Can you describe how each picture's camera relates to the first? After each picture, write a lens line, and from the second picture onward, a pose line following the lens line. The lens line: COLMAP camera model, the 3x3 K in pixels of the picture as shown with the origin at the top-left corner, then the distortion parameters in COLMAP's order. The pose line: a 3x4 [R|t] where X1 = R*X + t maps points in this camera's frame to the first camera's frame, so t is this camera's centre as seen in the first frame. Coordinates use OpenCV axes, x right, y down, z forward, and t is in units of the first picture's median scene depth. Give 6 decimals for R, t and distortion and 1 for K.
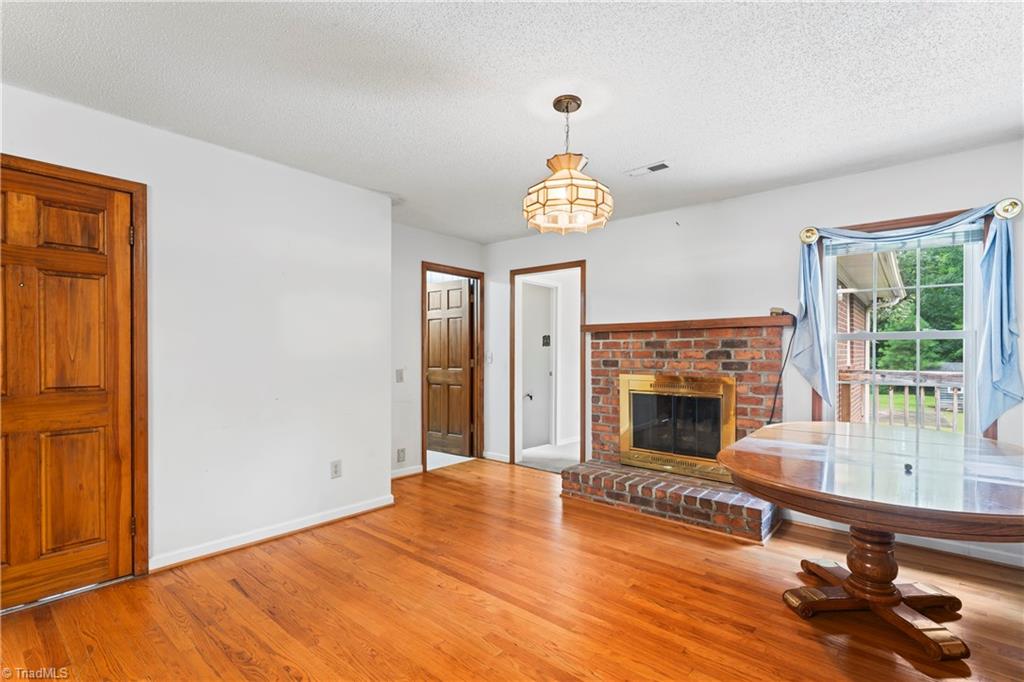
lens RADIAL K [[467.0, 0, 512.0], [0, 467.0, 358.8], [0, 0, 1]] dist [-0.005947, 0.000803]
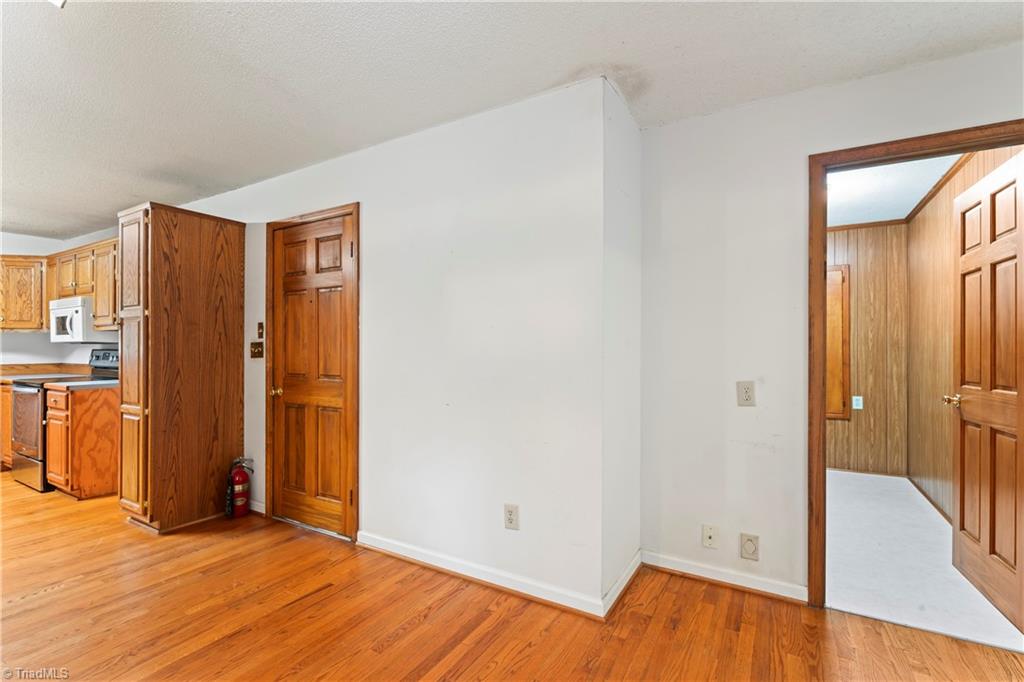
lens RADIAL K [[467.0, 0, 511.7], [0, 467.0, 348.4], [0, 0, 1]] dist [-0.005947, 0.000803]
pose [[0.176652, -0.005519, -0.984258, 0.313317], [-0.015491, 0.999845, -0.008387, -0.008210], [0.984152, 0.016729, 0.176539, 0.893551]]
